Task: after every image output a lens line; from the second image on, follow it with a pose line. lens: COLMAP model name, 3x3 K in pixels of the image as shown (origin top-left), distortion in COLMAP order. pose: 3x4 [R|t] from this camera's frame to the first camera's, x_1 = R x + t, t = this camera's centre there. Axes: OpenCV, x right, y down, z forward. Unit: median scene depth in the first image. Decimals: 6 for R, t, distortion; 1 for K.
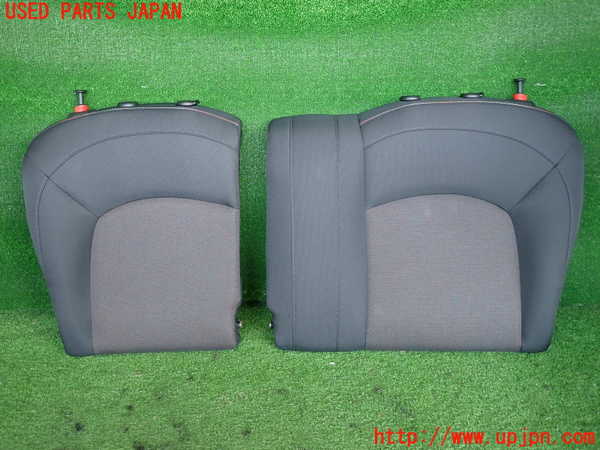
lens RADIAL K [[443.8, 0, 300.3], [0, 443.8, 214.2], [0, 0, 1]] dist [0.003227, 0.004336]
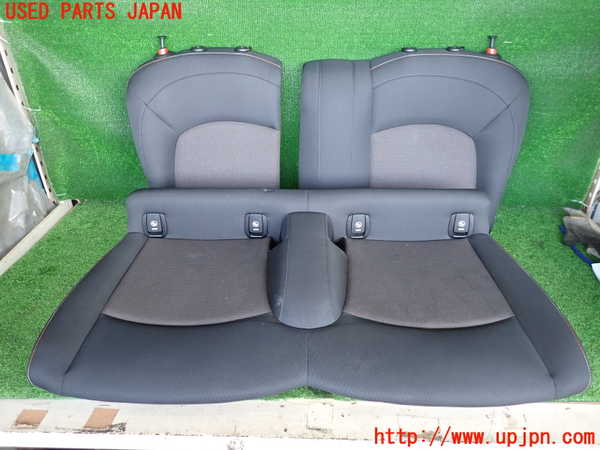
lens RADIAL K [[443.8, 0, 300.3], [0, 443.8, 214.2], [0, 0, 1]] dist [0.003227, 0.004336]
pose [[0.999653, 0.025840, 0.005016, -0.074669], [-0.026322, 0.980473, 0.194886, -0.027657], [0.000118, -0.194950, 0.980813, -0.407084]]
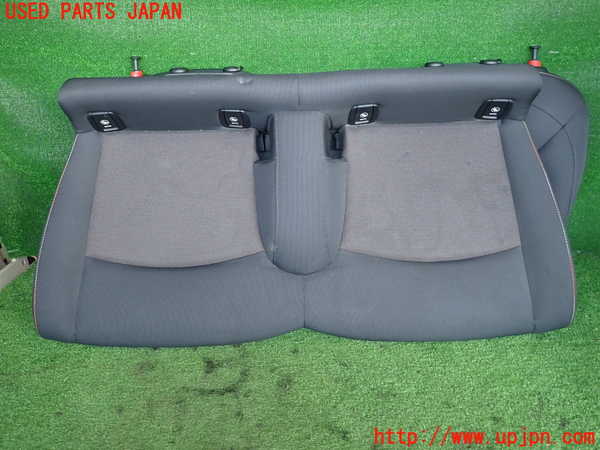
lens RADIAL K [[443.8, 0, 300.3], [0, 443.8, 214.2], [0, 0, 1]] dist [0.003227, 0.004336]
pose [[0.999998, 0.001305, -0.001635, -0.083352], [-0.001156, 0.996114, 0.088061, 0.011943], [0.001743, -0.088059, 0.996114, -0.131889]]
